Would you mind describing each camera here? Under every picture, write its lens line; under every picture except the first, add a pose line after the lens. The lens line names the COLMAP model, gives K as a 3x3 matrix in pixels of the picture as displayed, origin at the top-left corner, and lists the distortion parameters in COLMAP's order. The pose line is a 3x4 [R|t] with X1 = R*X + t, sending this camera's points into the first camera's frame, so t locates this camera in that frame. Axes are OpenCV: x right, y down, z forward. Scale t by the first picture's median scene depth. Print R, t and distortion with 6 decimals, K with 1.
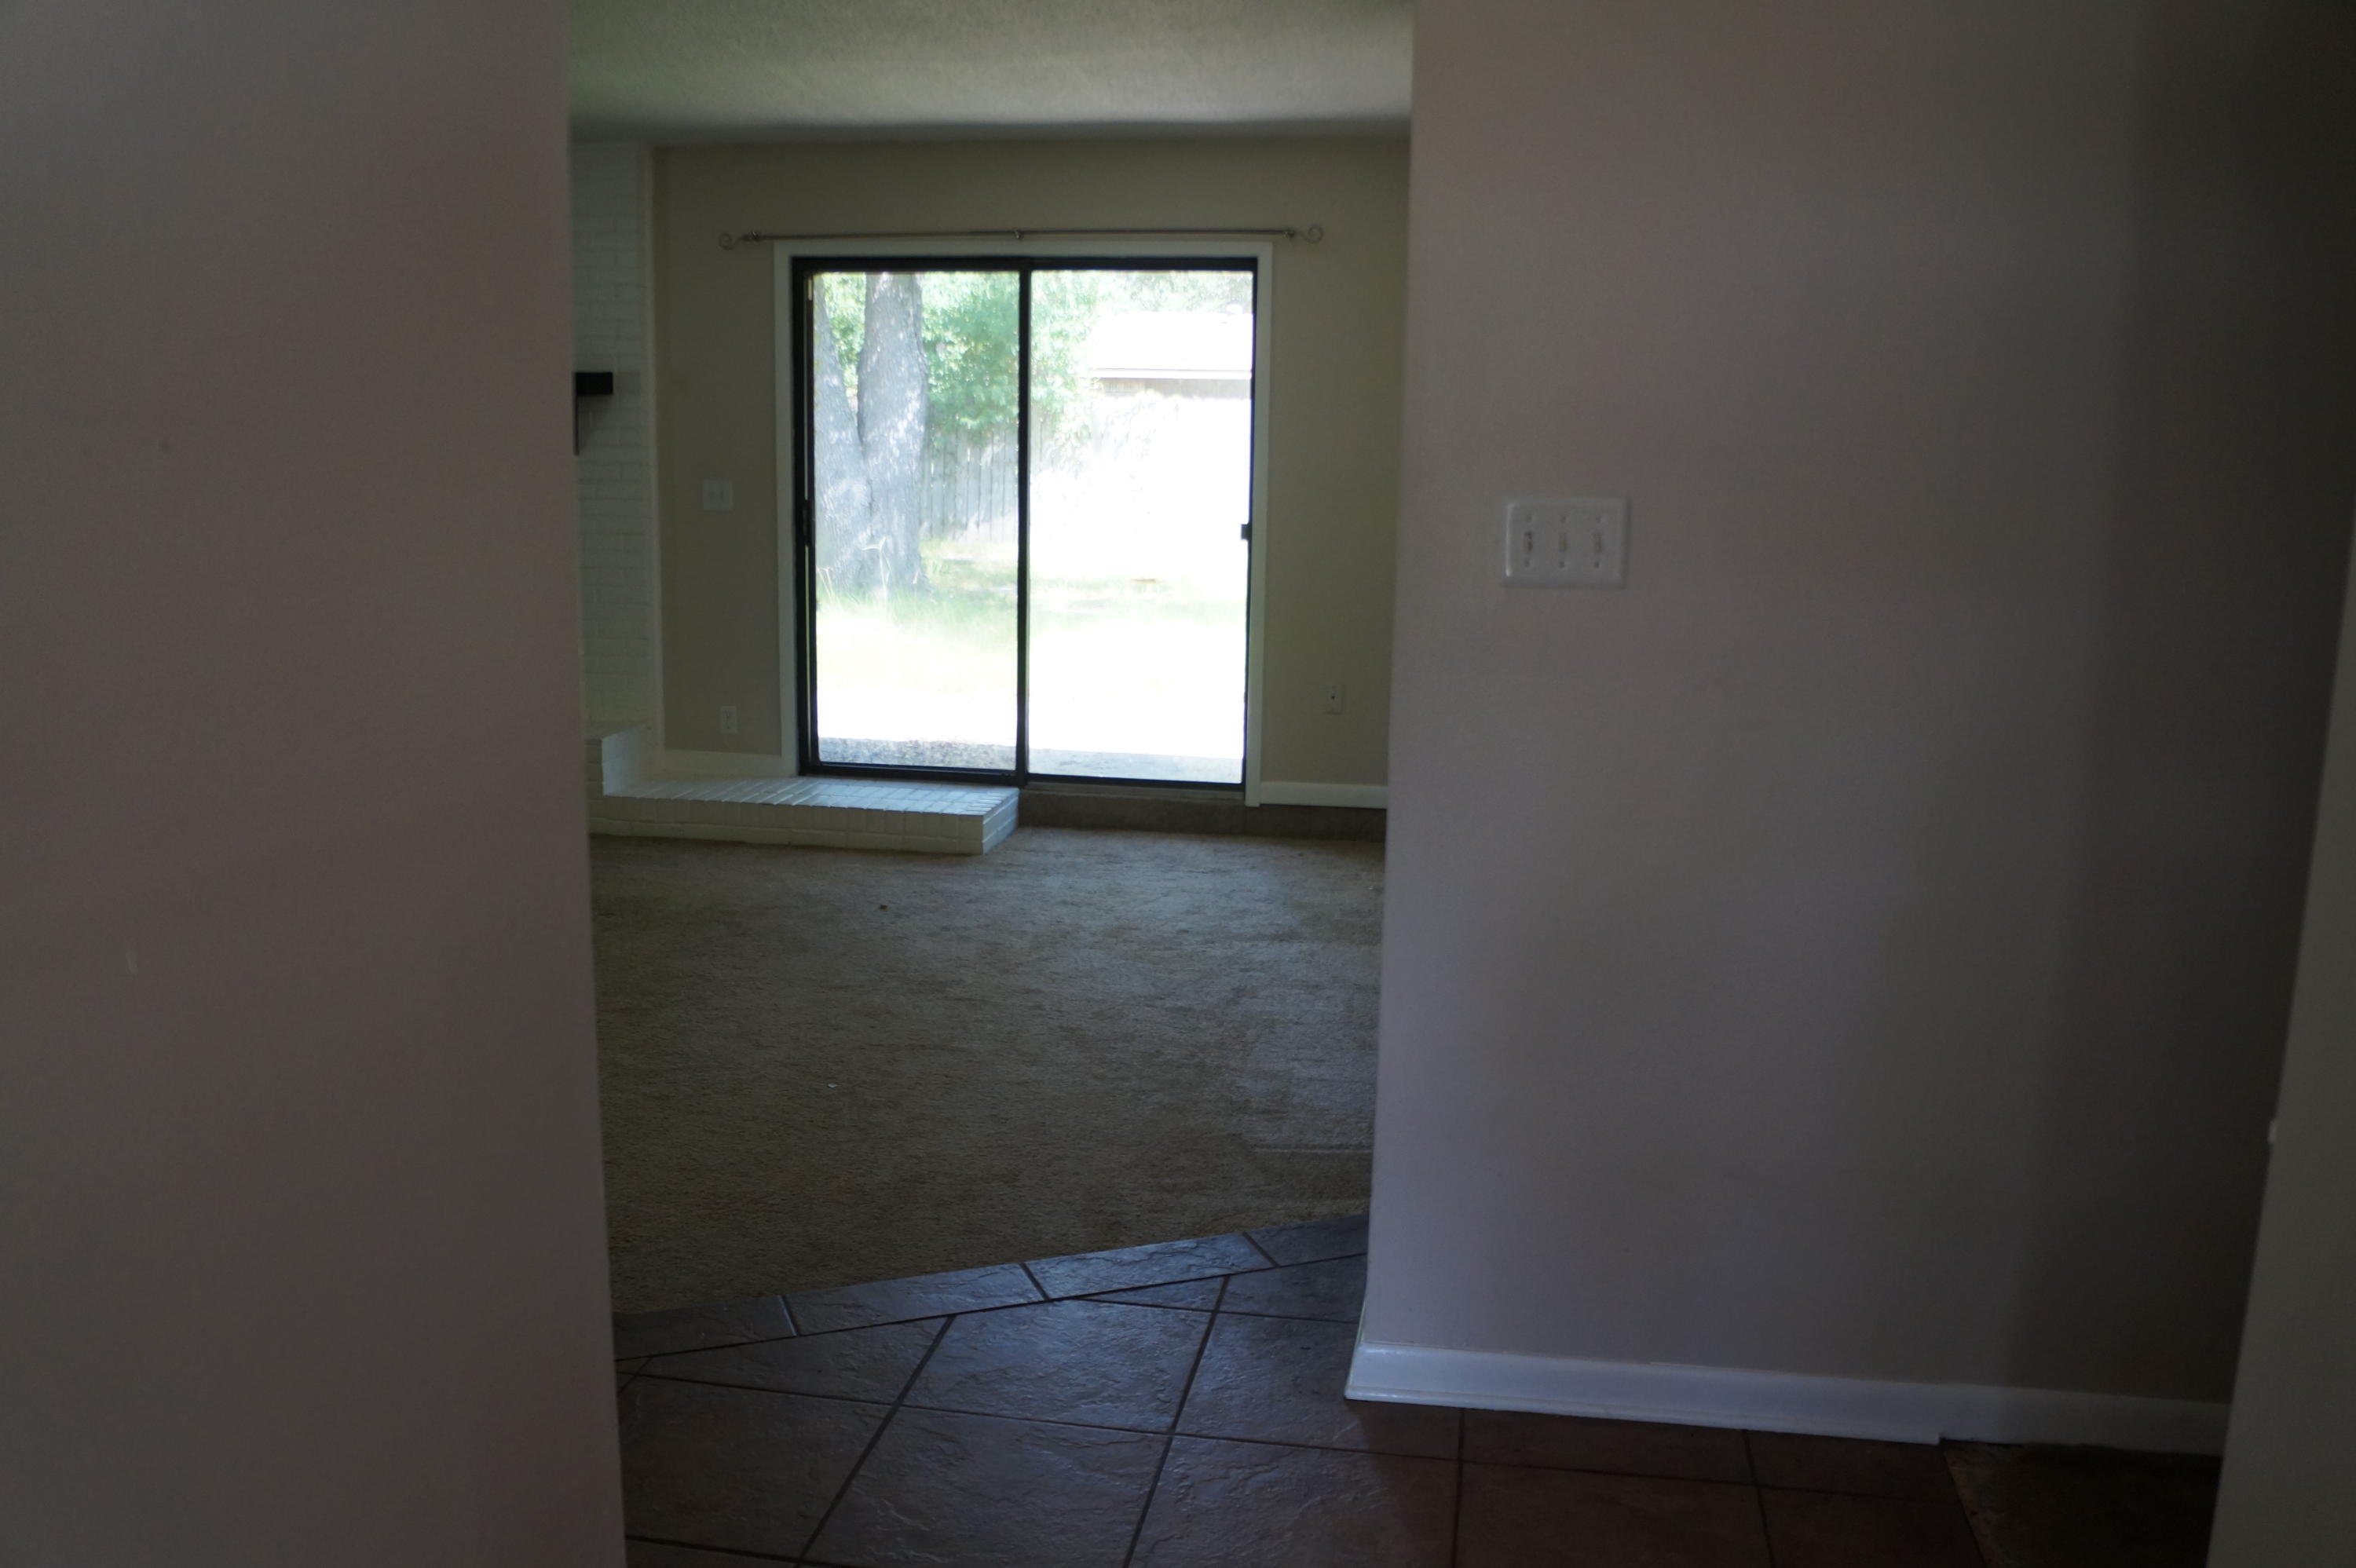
lens RADIAL K [[1980.6, 0, 1174.3], [0, 1980.6, 780.2], [0, 0, 1]] dist [-0.141037, 0.101591]
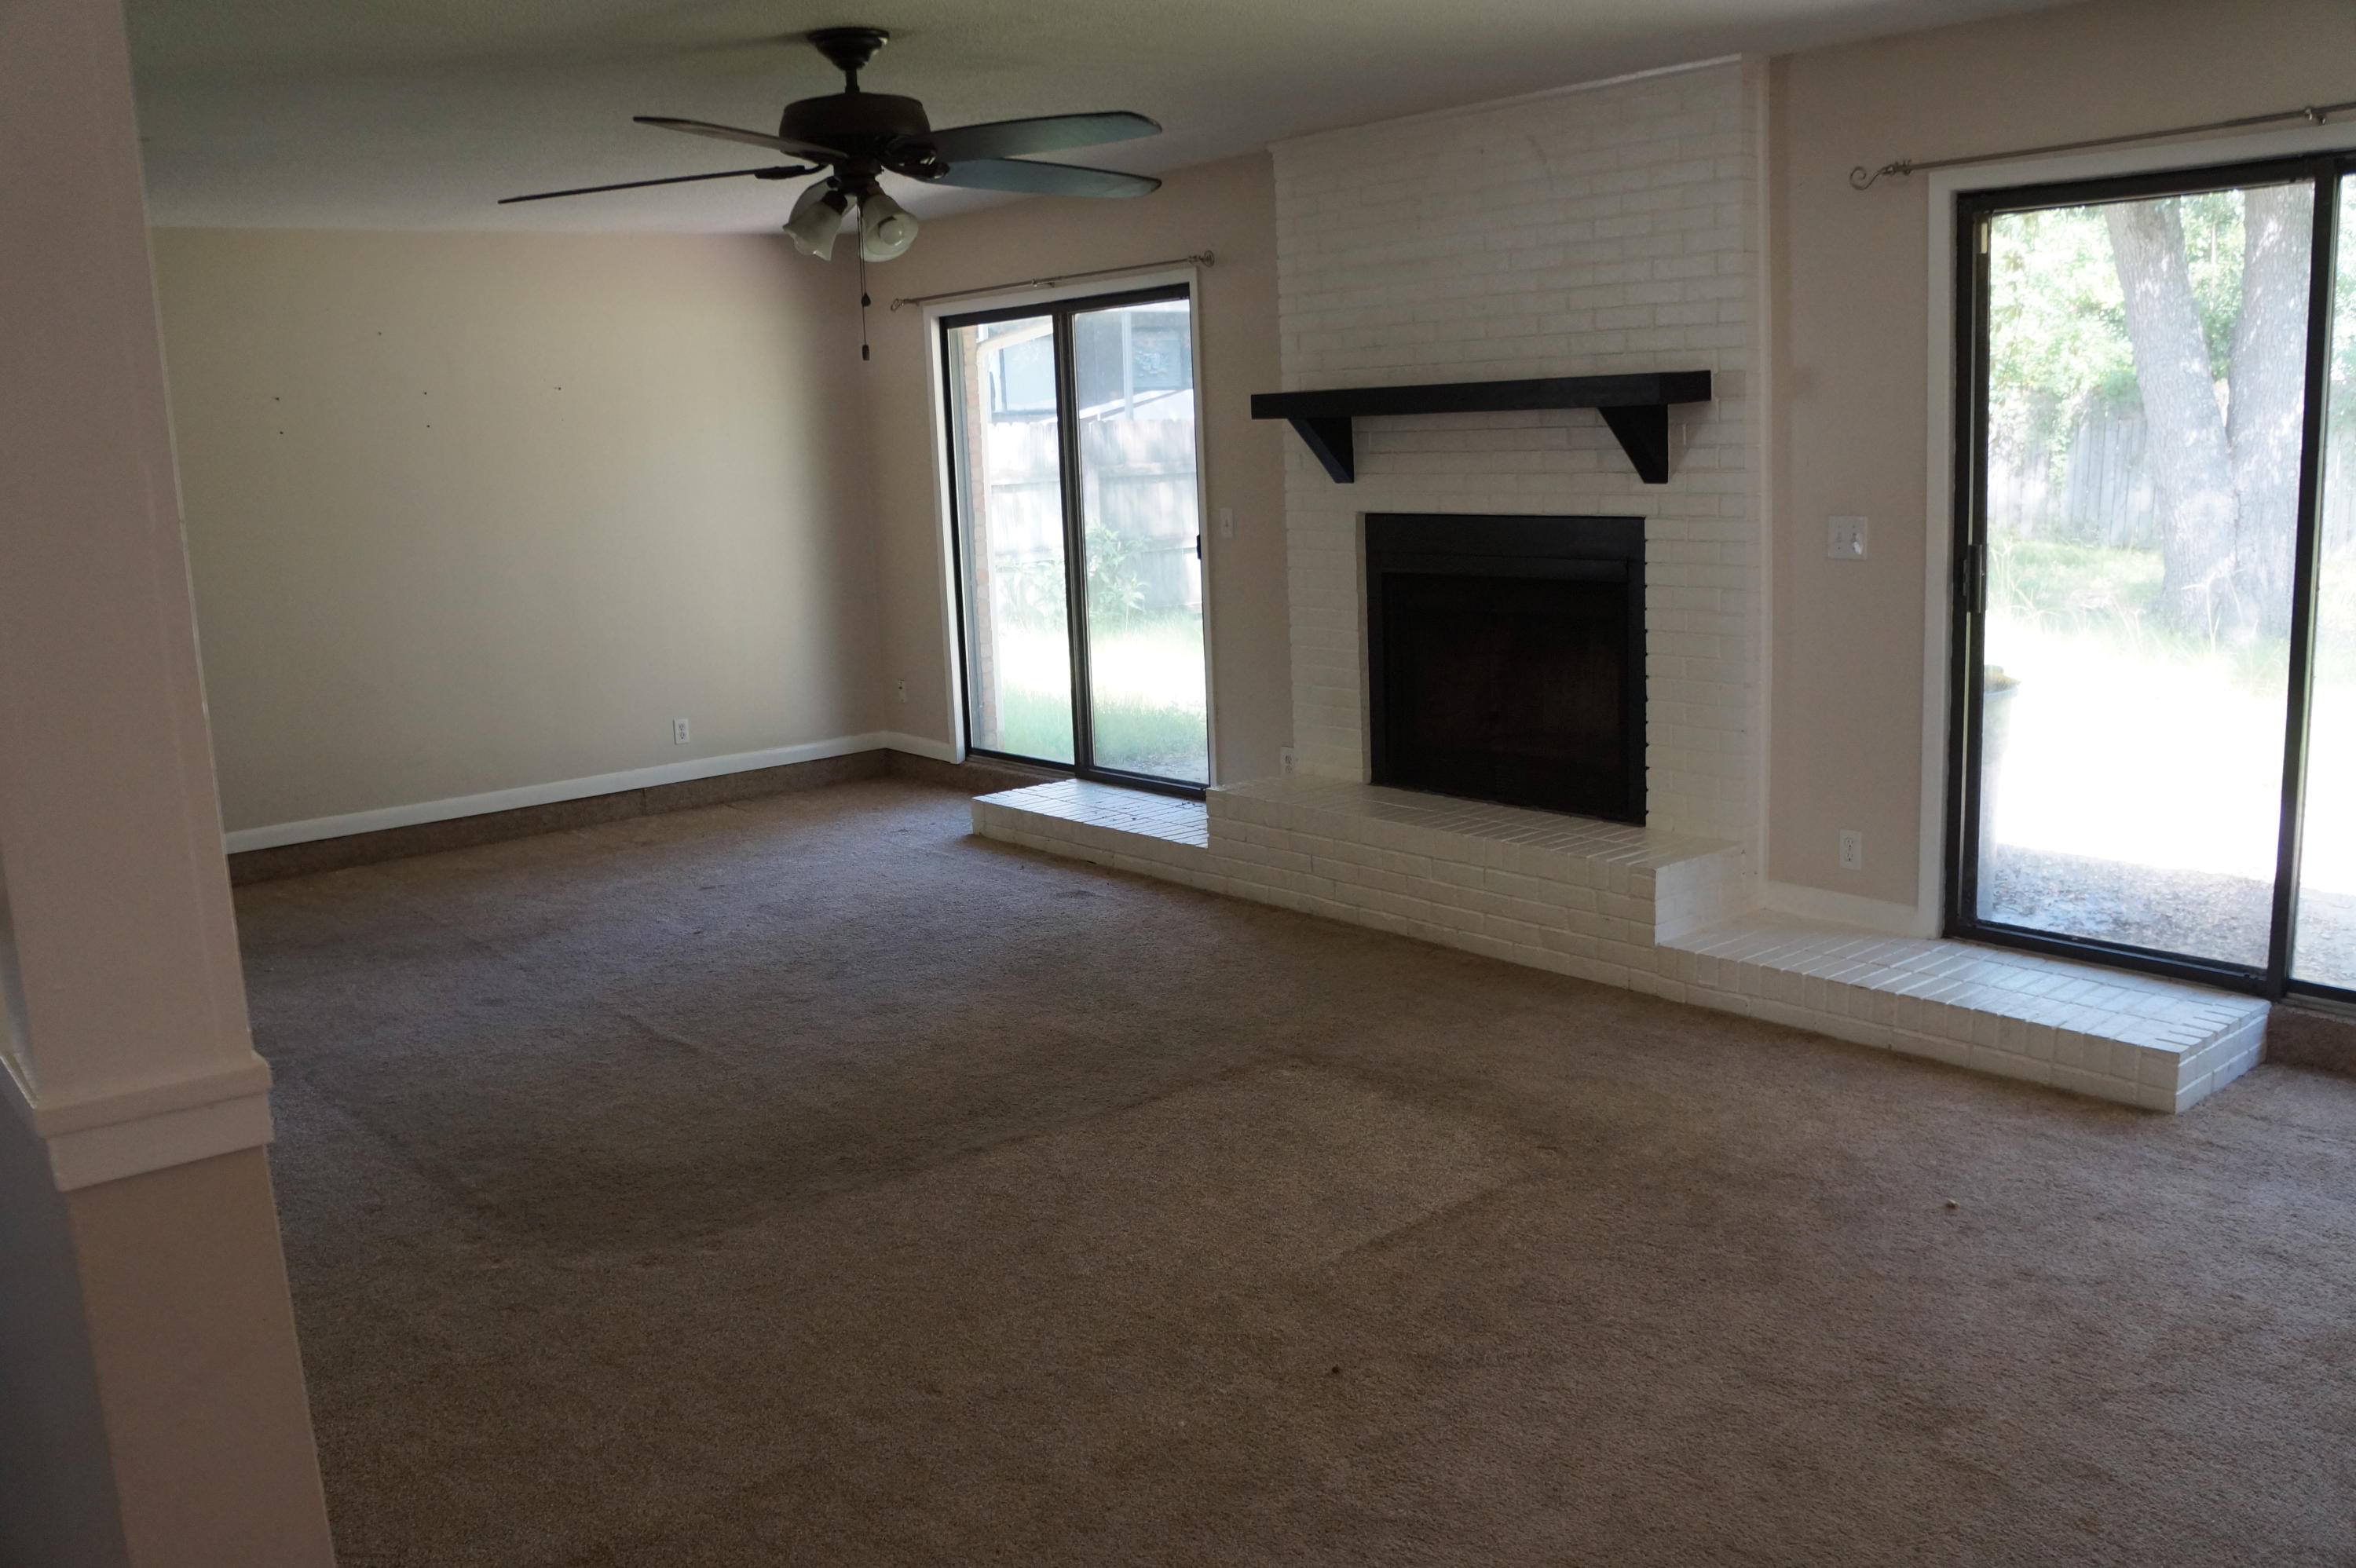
lens RADIAL K [[1980.6, 0, 1162.8], [0, 1980.6, 789.7], [0, 0, 1]] dist [-0.141037, 0.101591]
pose [[0.758755, 0.068121, -0.647804, 0.044711], [-0.064926, 0.997473, 0.028846, -0.059911], [0.648132, 0.020172, 0.761261, 0.310613]]
